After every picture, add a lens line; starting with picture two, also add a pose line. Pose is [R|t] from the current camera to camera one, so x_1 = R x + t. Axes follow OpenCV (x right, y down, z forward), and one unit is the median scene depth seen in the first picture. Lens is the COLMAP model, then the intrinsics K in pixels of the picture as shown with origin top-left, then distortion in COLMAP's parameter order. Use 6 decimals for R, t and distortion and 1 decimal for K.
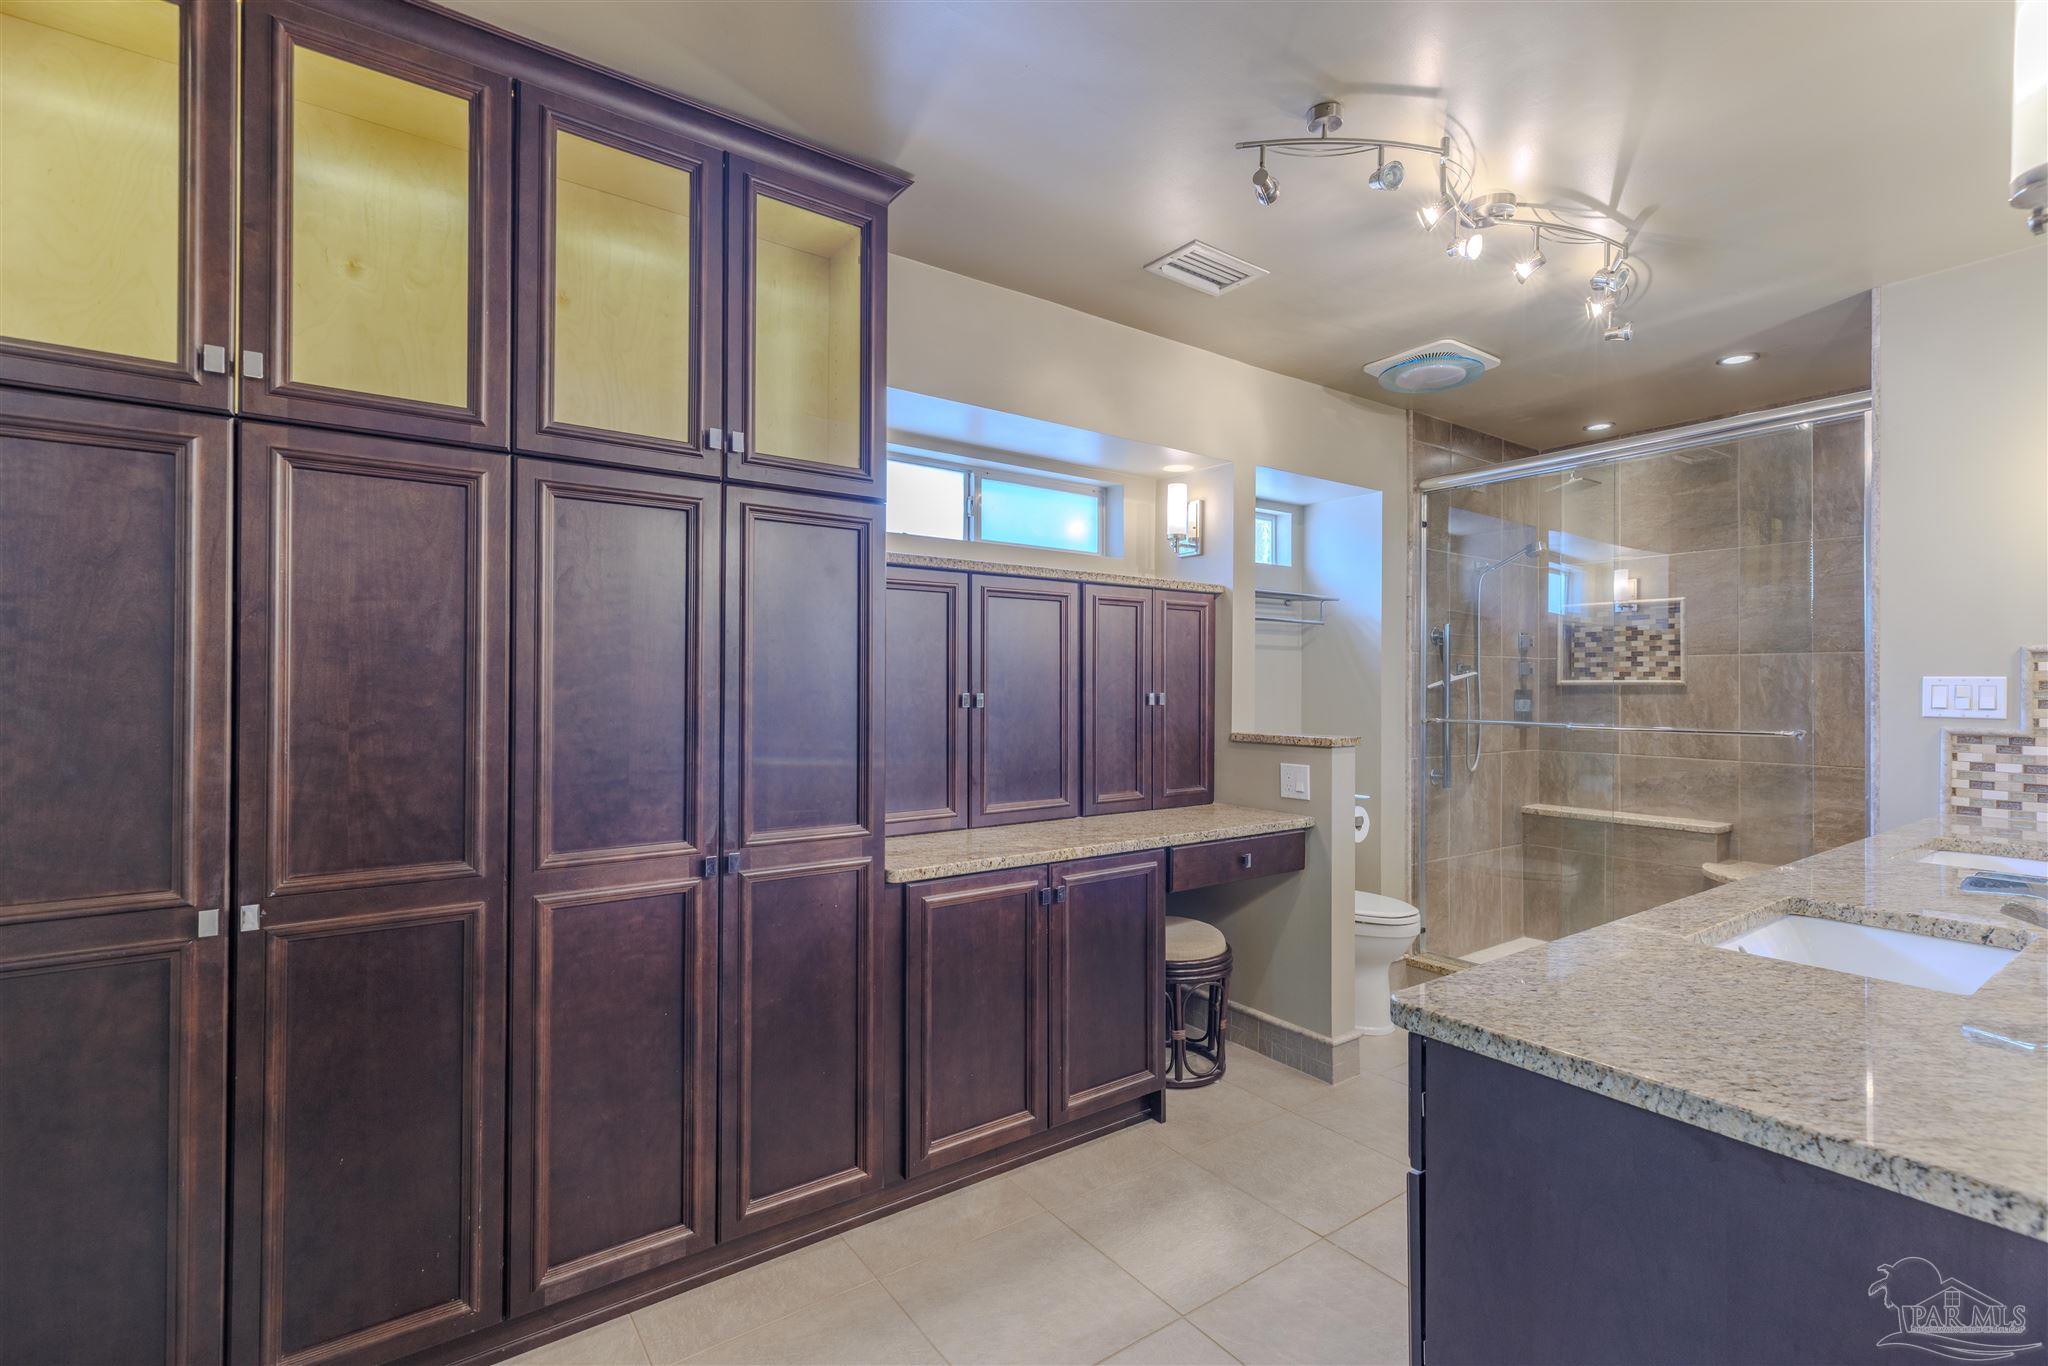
lens RADIAL K [[914.5, 0, 1020.9], [0, 914.5, 680.9], [0, 0, 1]] dist [0.004229, -0.000266]
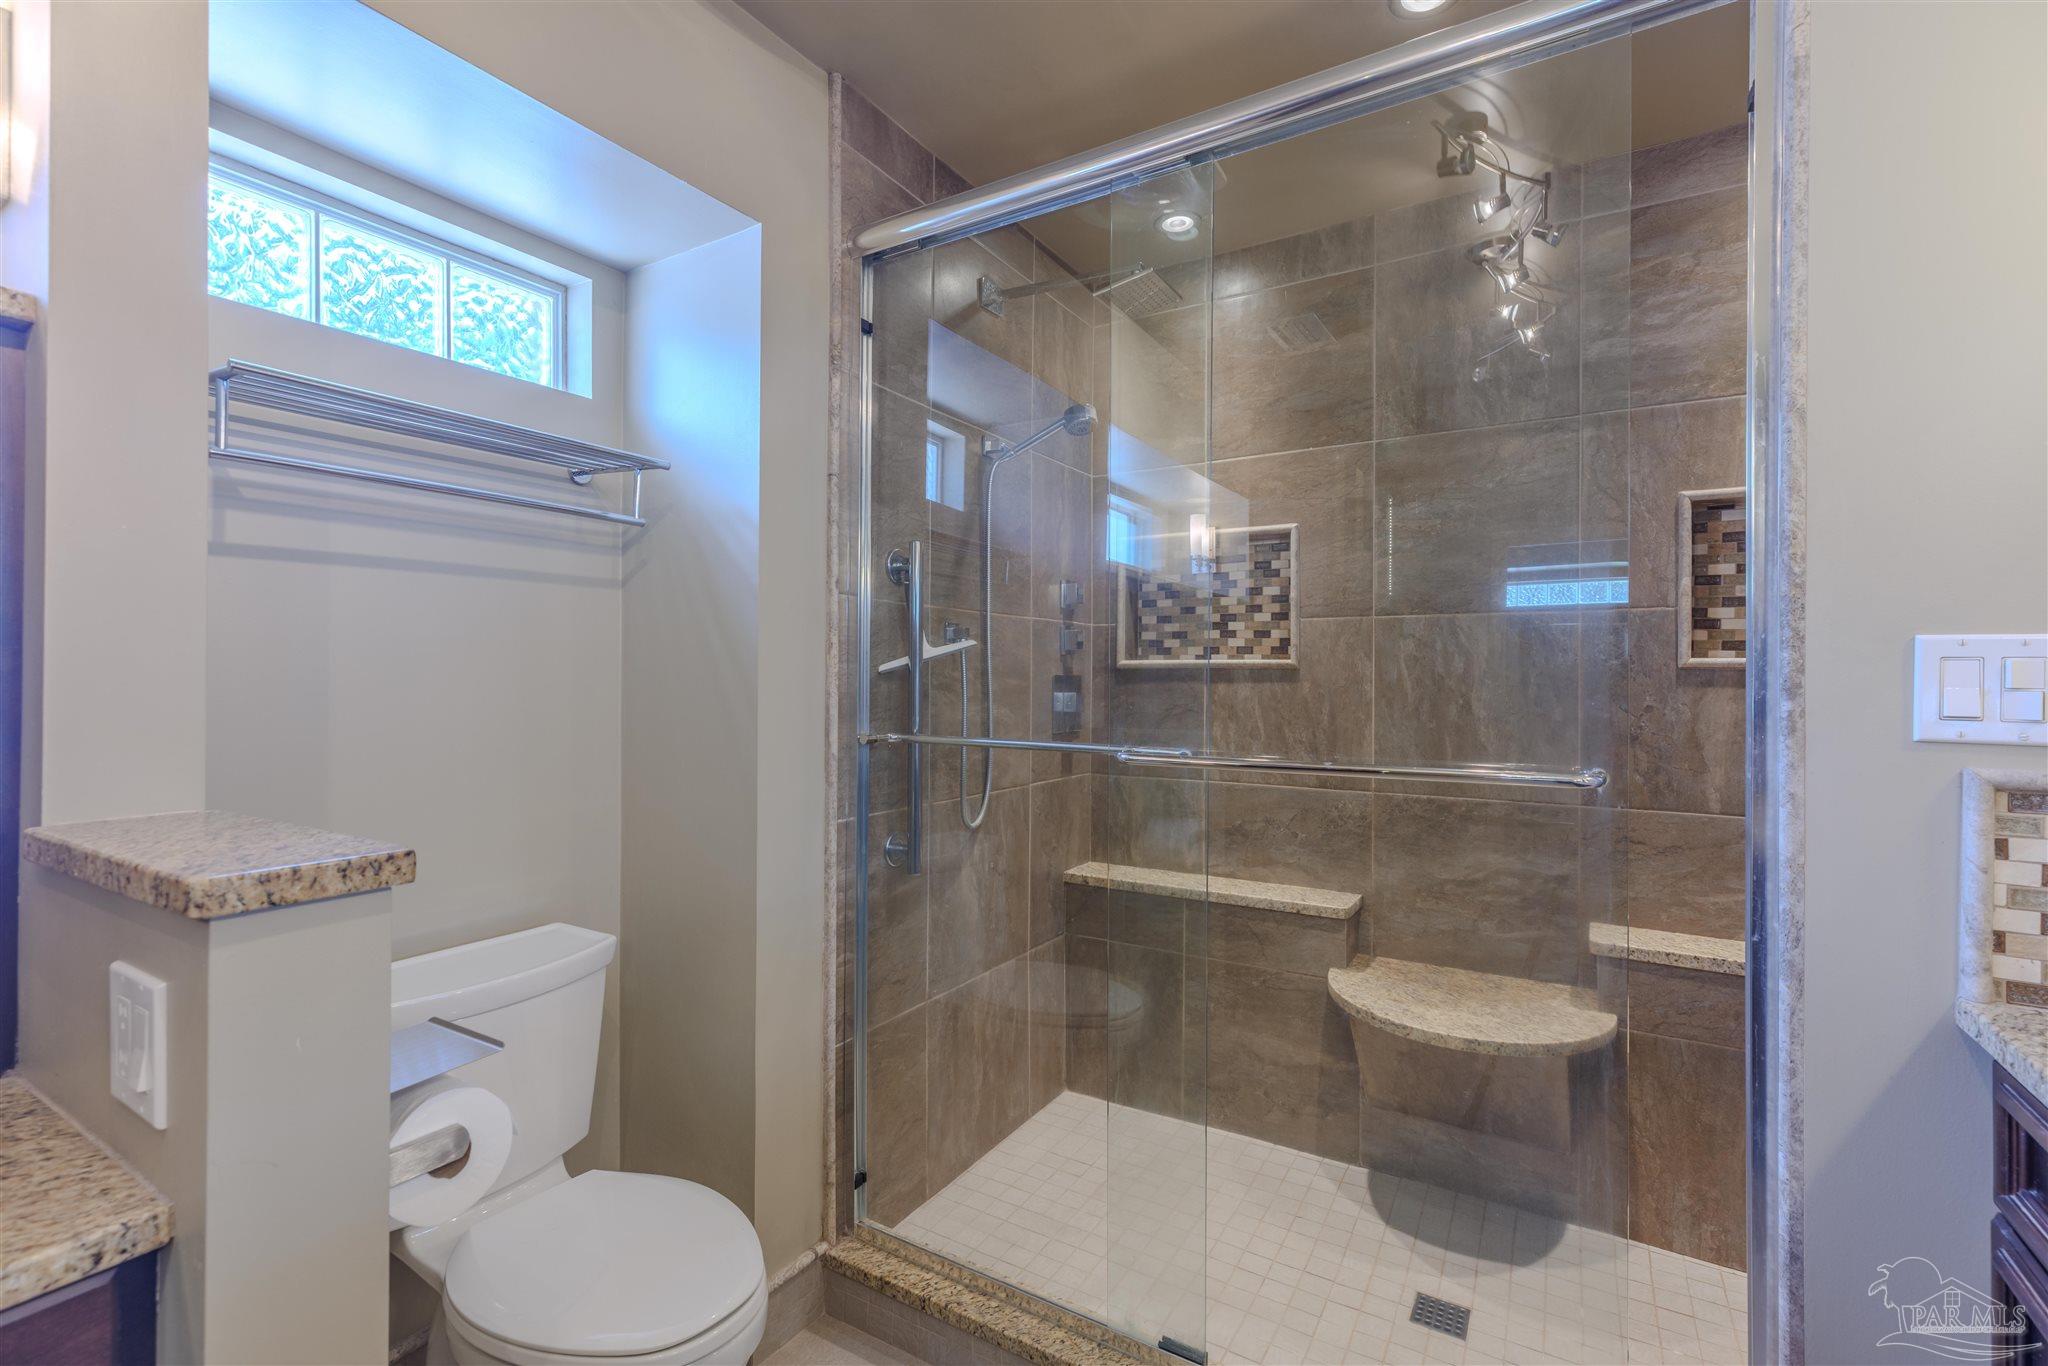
lens RADIAL K [[914.5, 0, 1024.2], [0, 914.5, 679.3], [0, 0, 1]] dist [0.004229, -0.000266]
pose [[0.918199, -0.000822, 0.396119, 0.310513], [-0.003262, 0.999948, 0.009636, 0.007016], [-0.396106, -0.010140, 0.918149, 0.502310]]
